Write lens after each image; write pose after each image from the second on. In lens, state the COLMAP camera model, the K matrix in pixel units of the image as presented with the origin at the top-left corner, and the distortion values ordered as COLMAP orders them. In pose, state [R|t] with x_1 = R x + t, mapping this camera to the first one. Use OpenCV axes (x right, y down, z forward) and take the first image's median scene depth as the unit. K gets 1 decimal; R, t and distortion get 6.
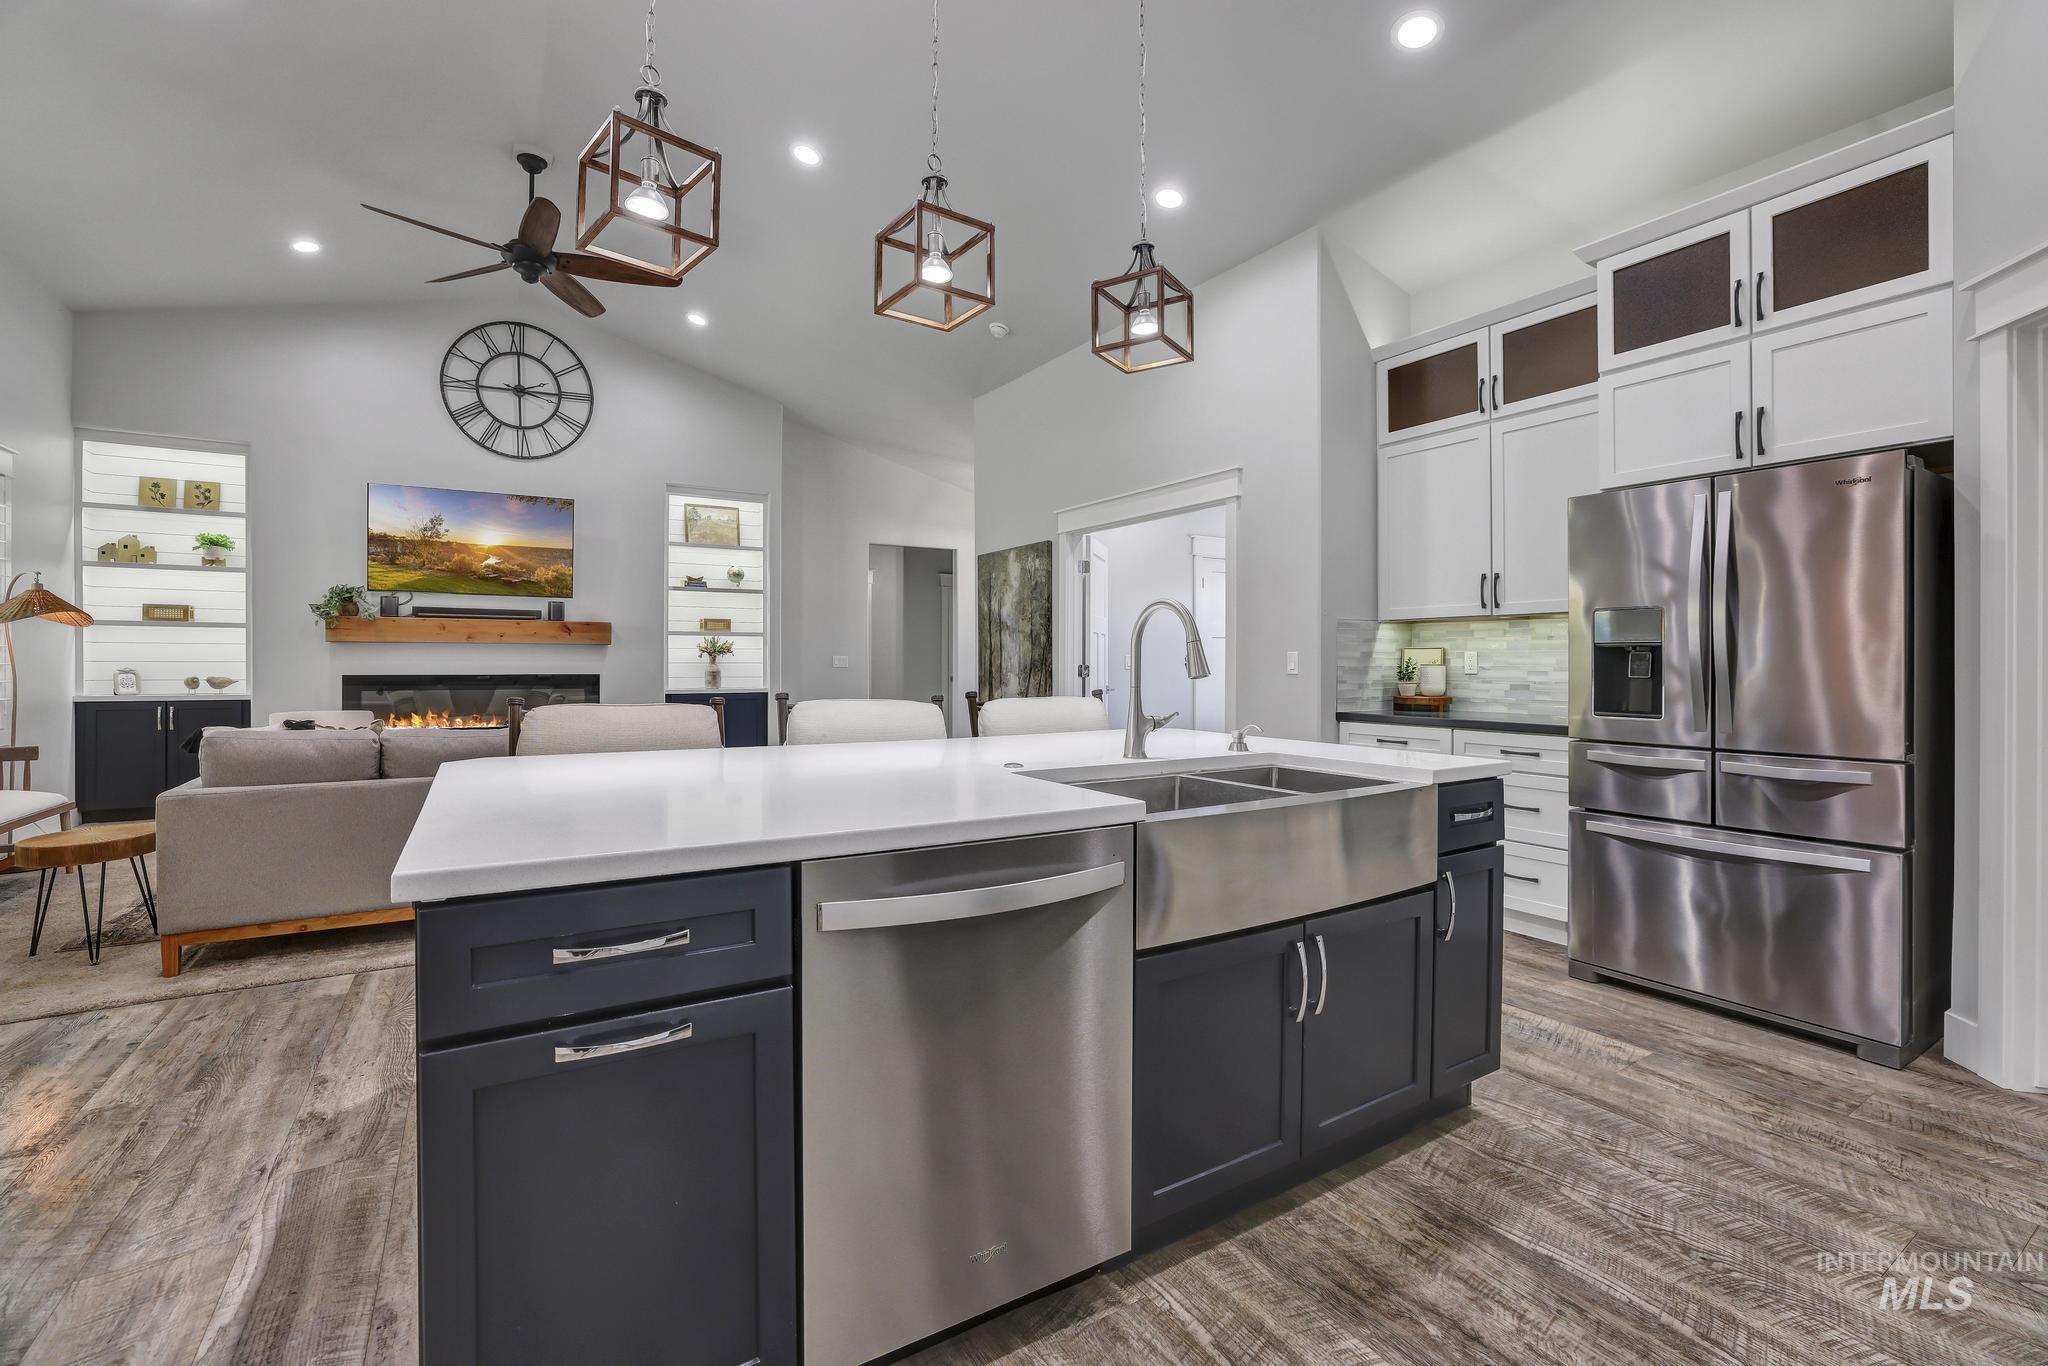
lens RADIAL K [[878.8, 0, 1021.3], [0, 878.8, 662.9], [0, 0, 1]] dist [-0.040056, 0.012822]
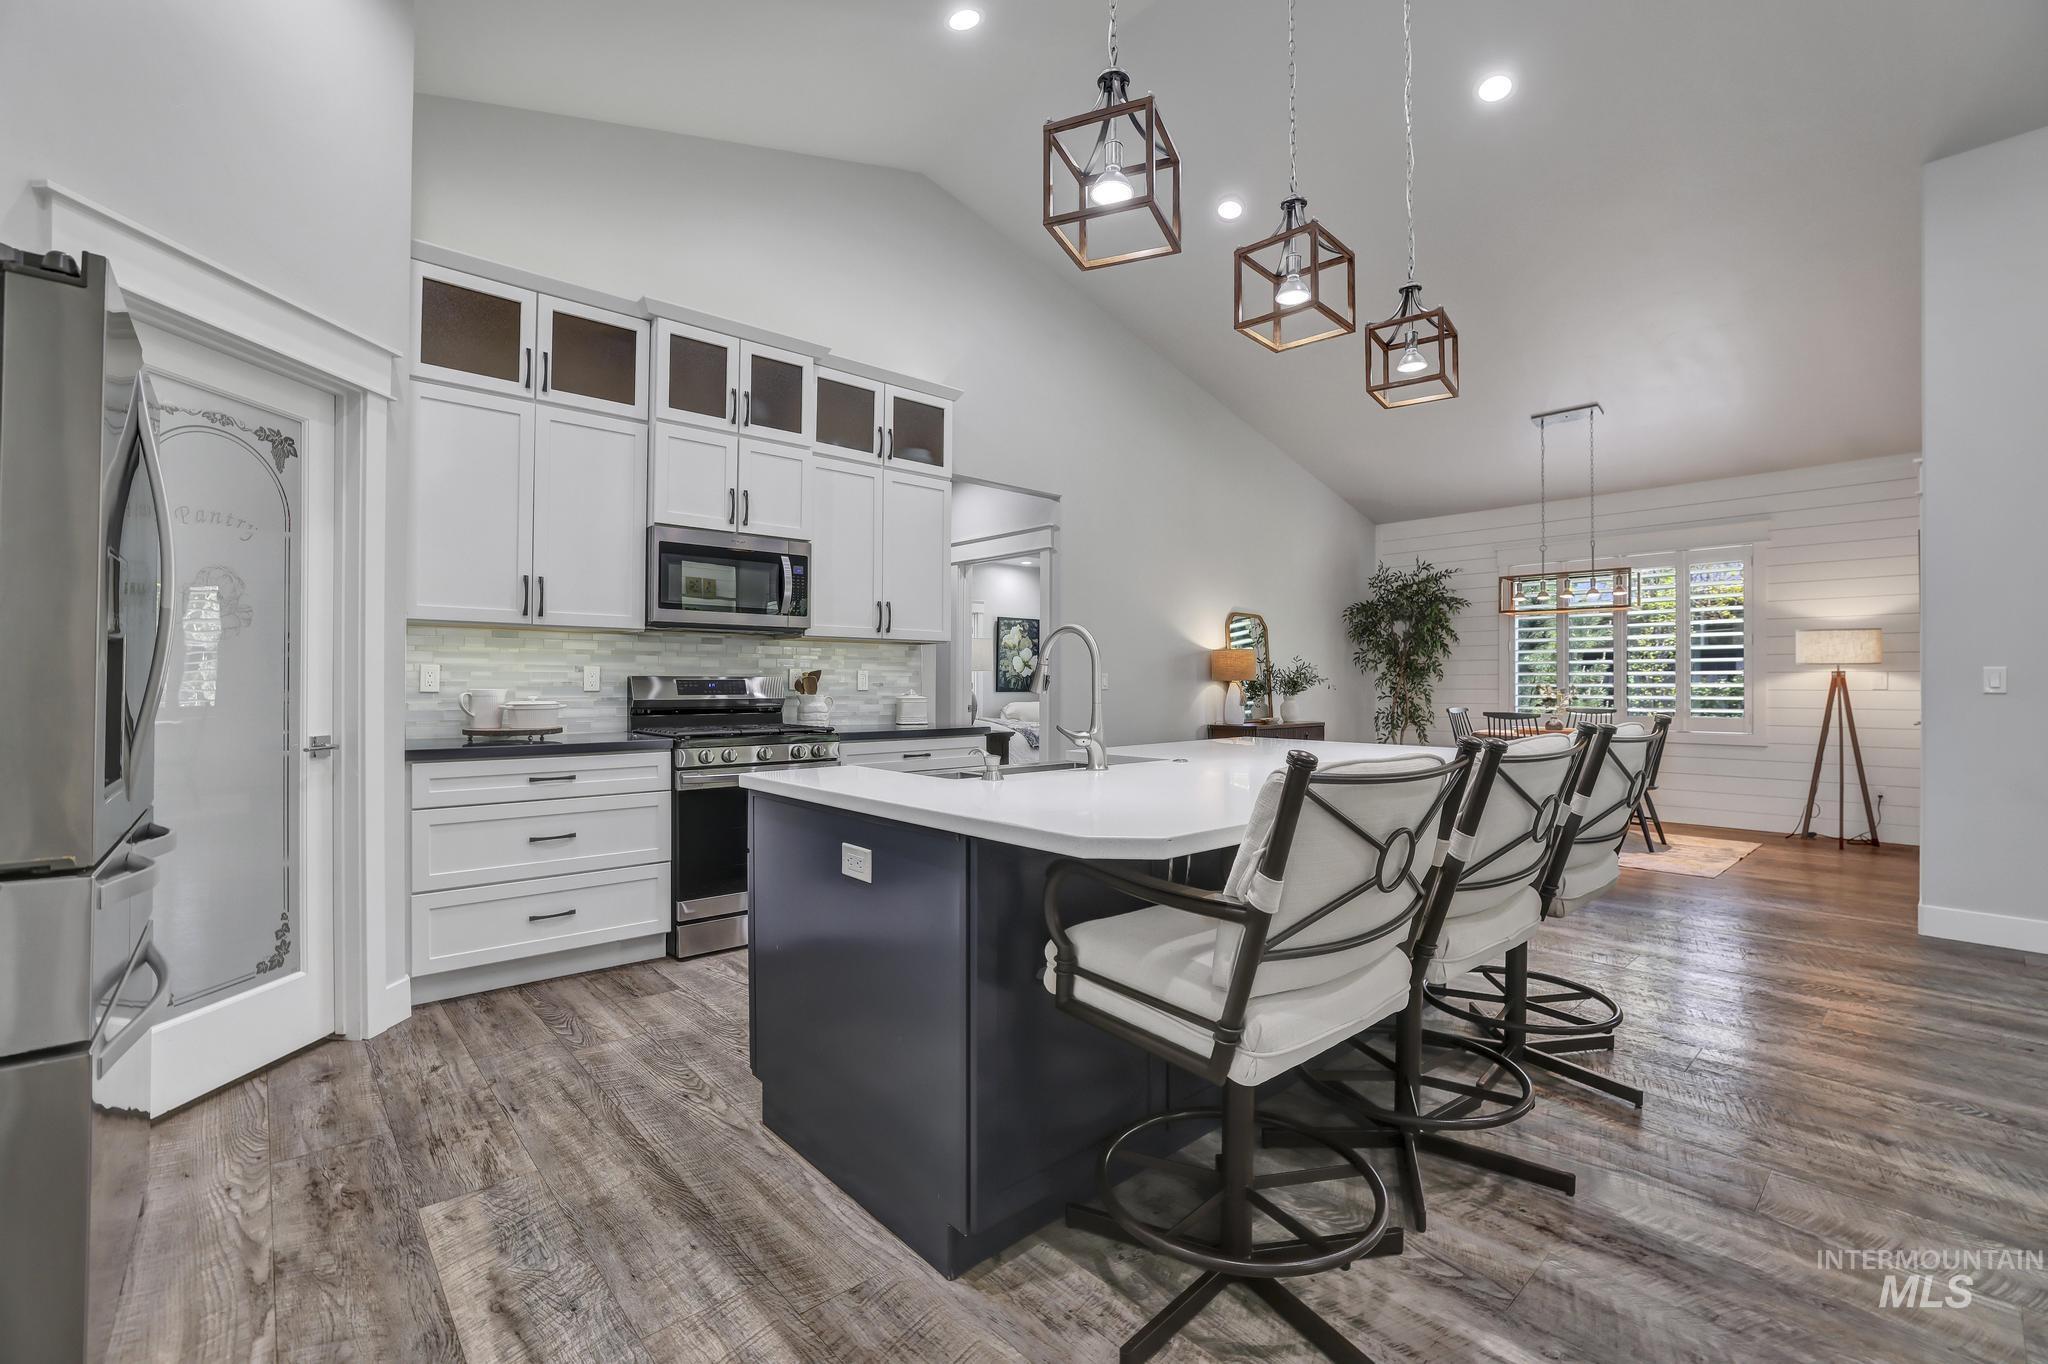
lens RADIAL K [[878.8, 0, 1010.7], [0, 878.8, 679.8], [0, 0, 1]] dist [-0.040056, 0.012822]
pose [[-0.986632, -0.004423, -0.162902, 0.304274], [-0.004585, 0.999989, 0.000622, -0.001156], [0.162897, 0.001361, -0.986642, 1.530606]]
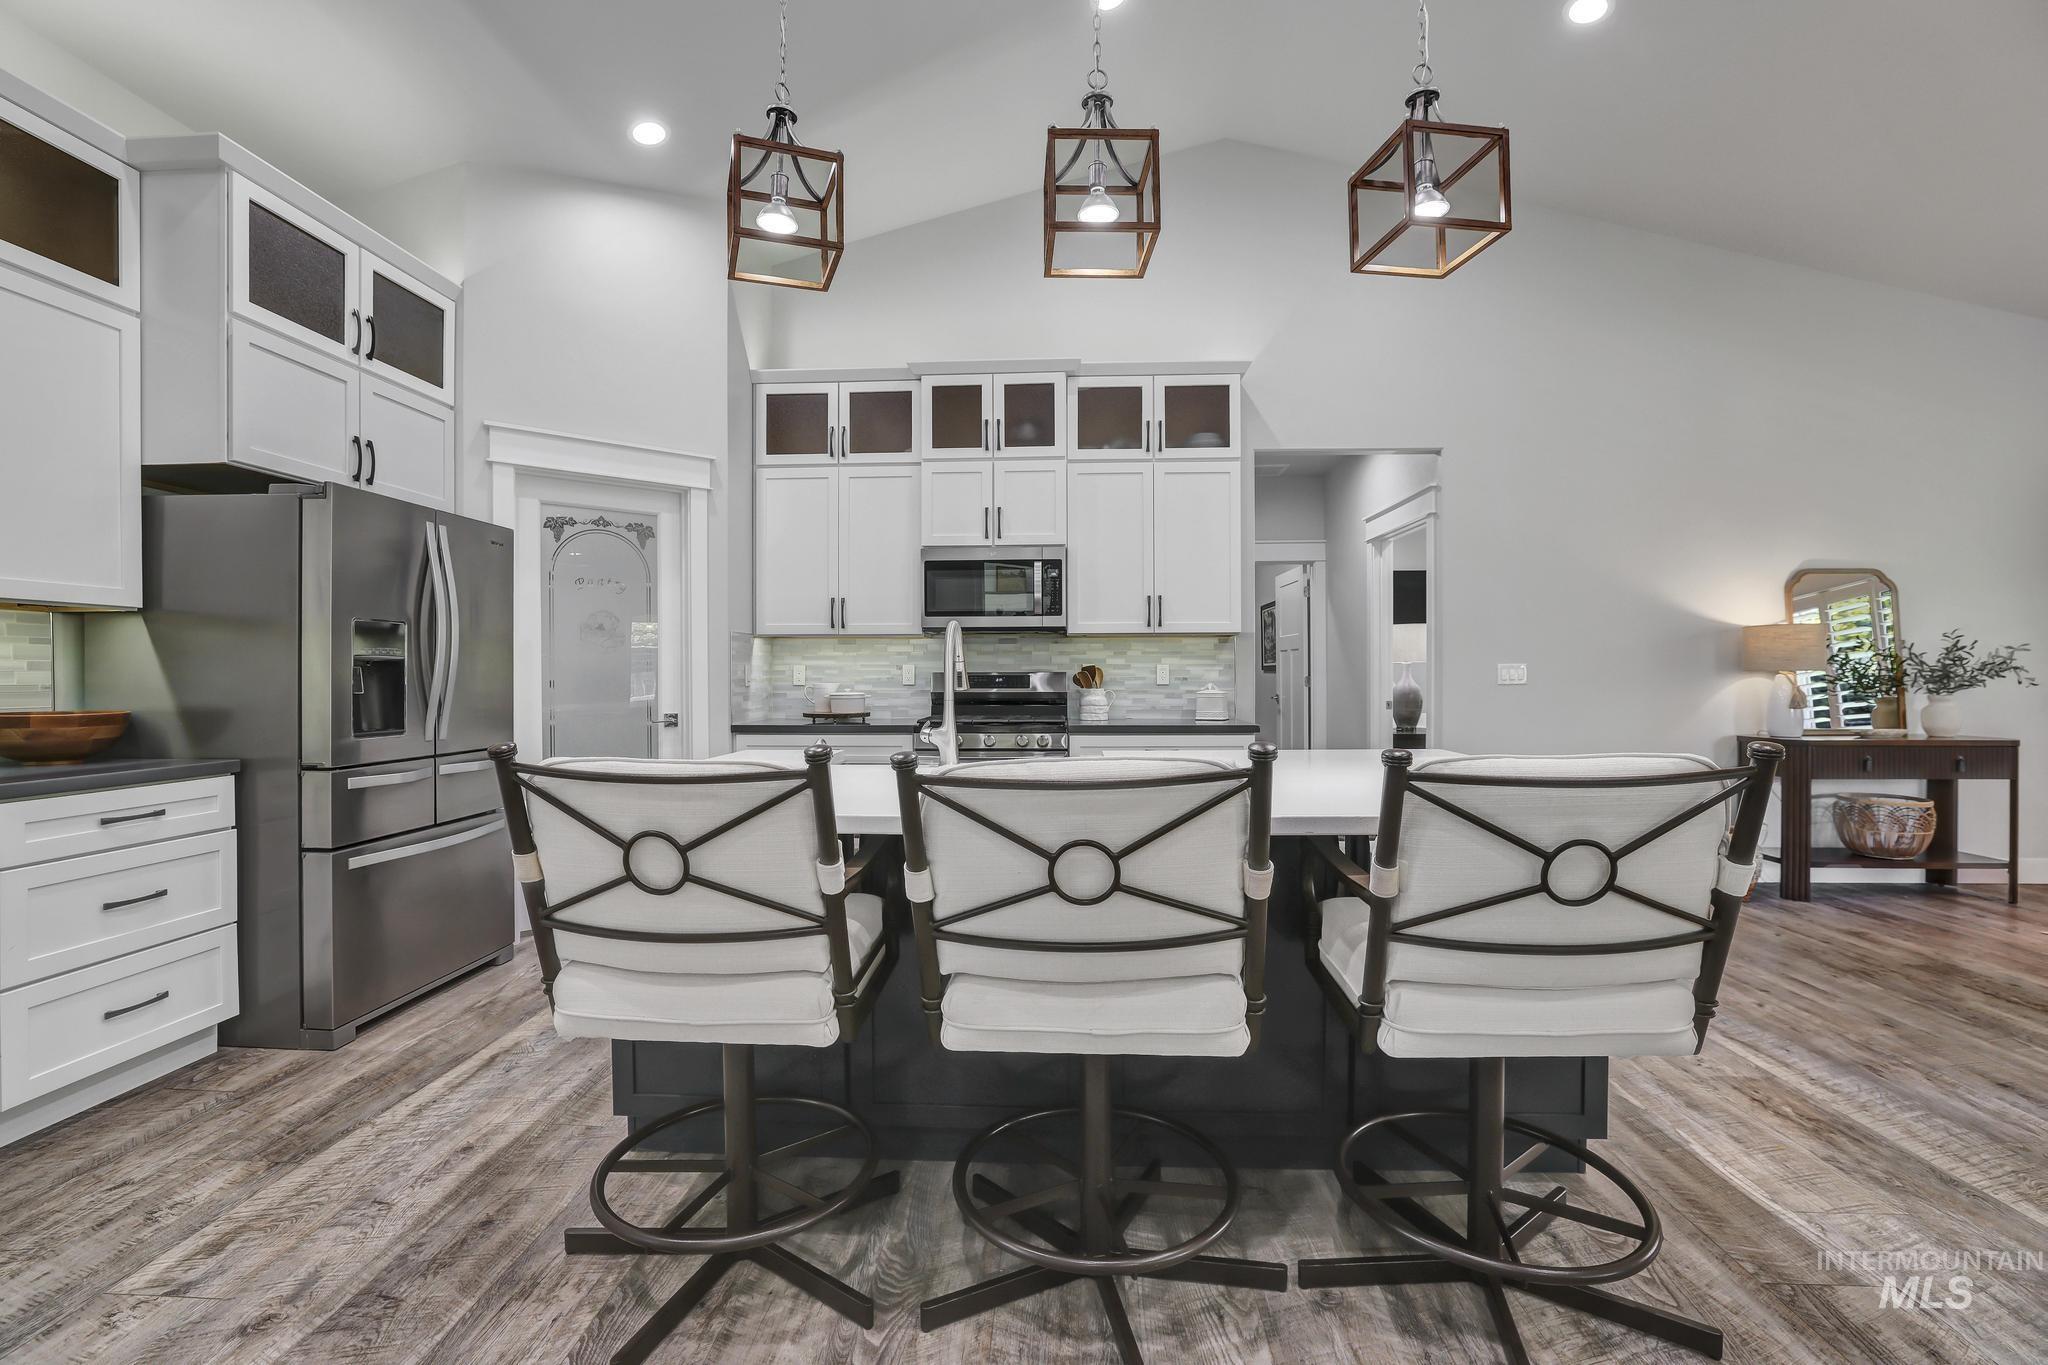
lens RADIAL K [[878.8, 0, 1018.4], [0, 878.8, 681.4], [0, 0, 1]] dist [-0.040056, 0.012822]
pose [[-0.819866, -0.002757, 0.572549, -0.409963], [0.004240, 0.999932, 0.010886, -0.004130], [-0.572540, 0.011353, -0.819798, 1.371470]]
